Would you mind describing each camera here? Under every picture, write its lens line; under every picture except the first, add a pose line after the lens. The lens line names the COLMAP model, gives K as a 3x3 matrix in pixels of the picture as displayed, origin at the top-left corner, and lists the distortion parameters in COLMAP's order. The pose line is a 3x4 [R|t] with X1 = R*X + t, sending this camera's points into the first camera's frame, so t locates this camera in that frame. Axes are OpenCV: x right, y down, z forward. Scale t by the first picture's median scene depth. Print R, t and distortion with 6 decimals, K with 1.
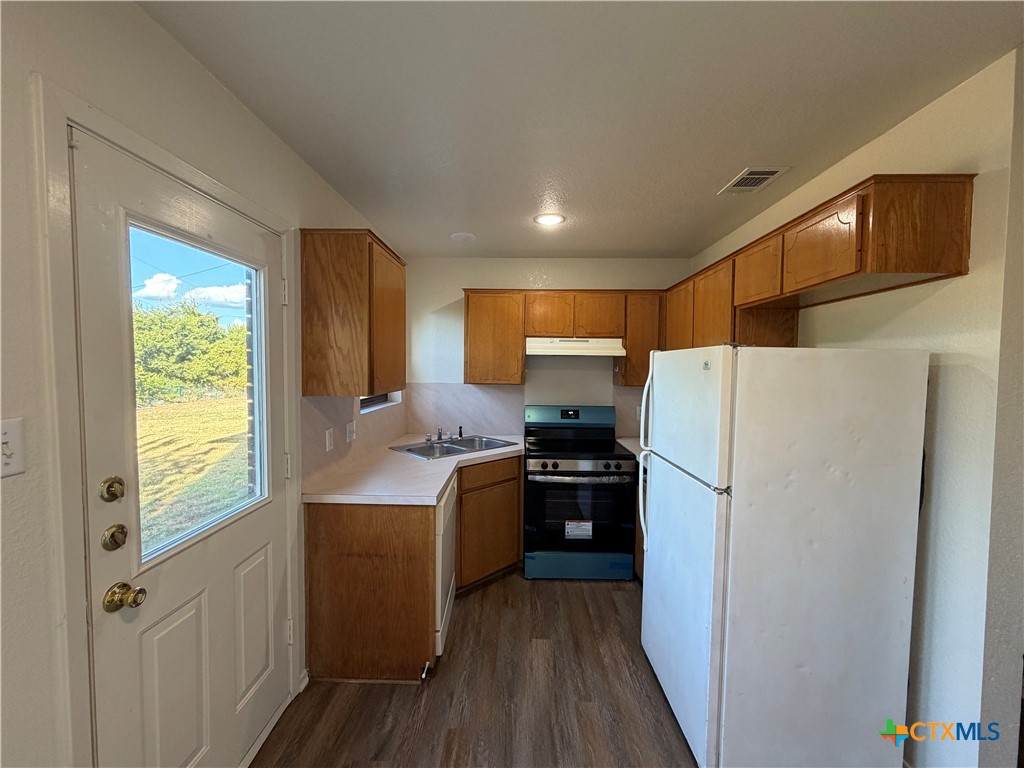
lens RADIAL K [[407.7, 0, 512.0], [0, 407.7, 384.0], [0, 0, 1]] dist [-0.001035, -0.000175]
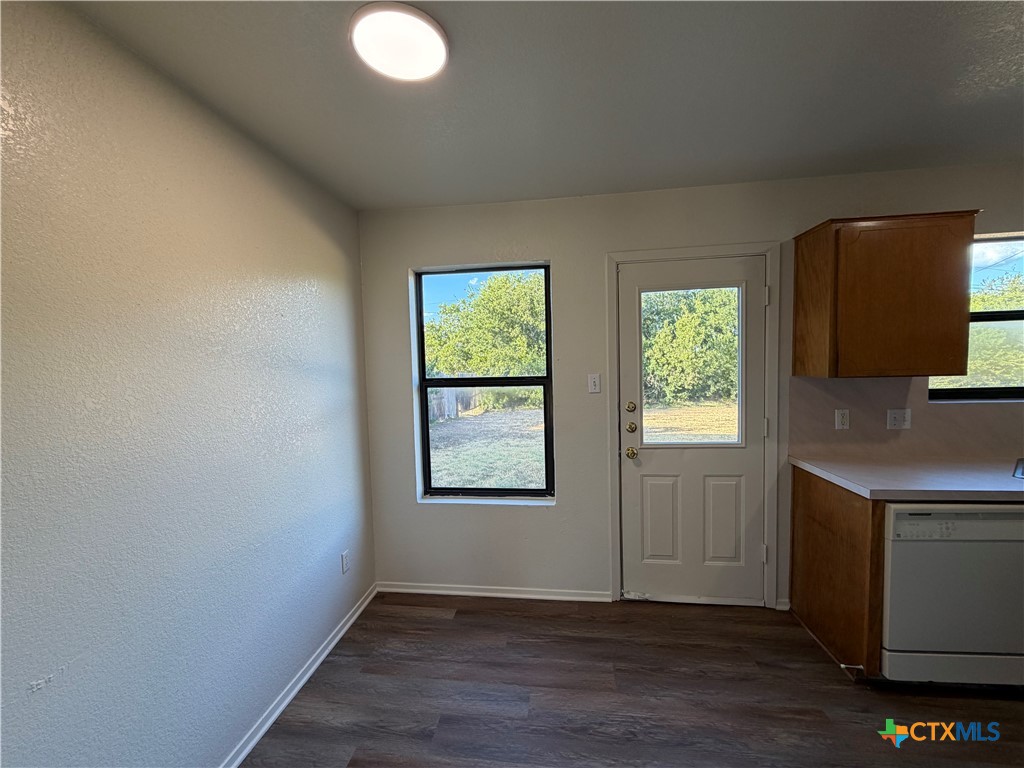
lens RADIAL K [[407.7, 0, 512.0], [0, 407.7, 384.0], [0, 0, 1]] dist [-0.001035, -0.000175]
pose [[-0.108497, 0.039813, -0.993299, 0.873673], [-0.017477, 0.998967, 0.041949, 0.019282], [0.993943, 0.021911, -0.107689, 0.330390]]
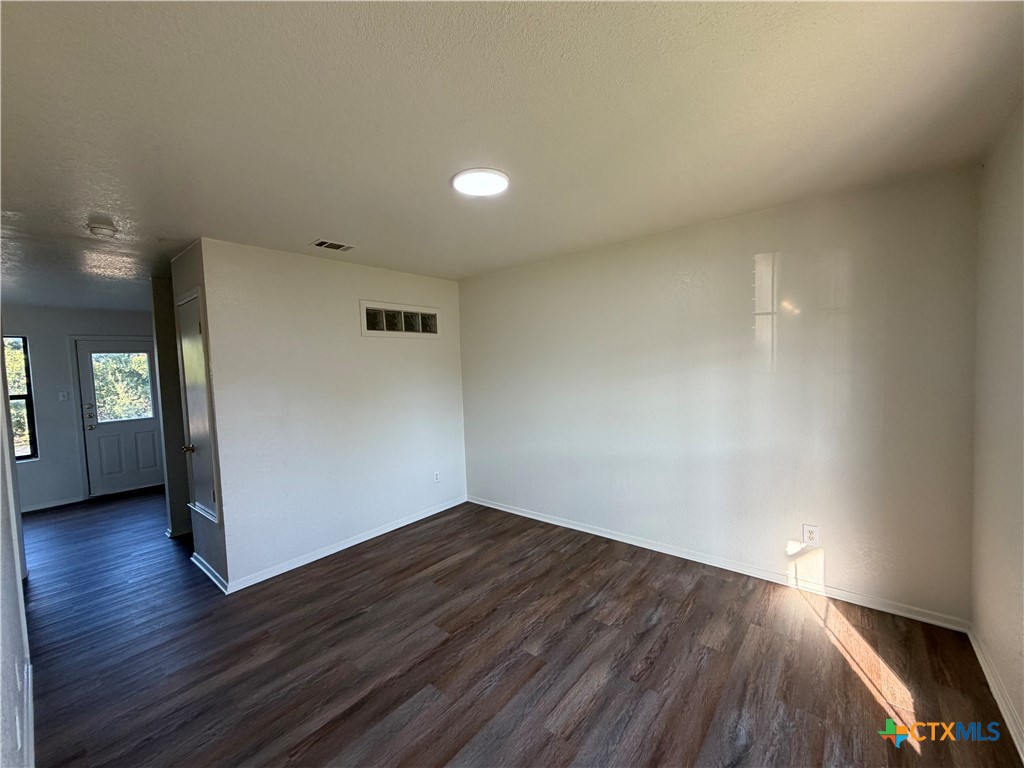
lens RADIAL K [[407.7, 0, 512.0], [0, 407.7, 384.0], [0, 0, 1]] dist [-0.001035, -0.000175]
pose [[0.780008, -0.004001, -0.625756, 3.865104], [0.016259, 0.999772, 0.013873, -0.006097], [0.625558, -0.020995, 0.779895, 0.192461]]
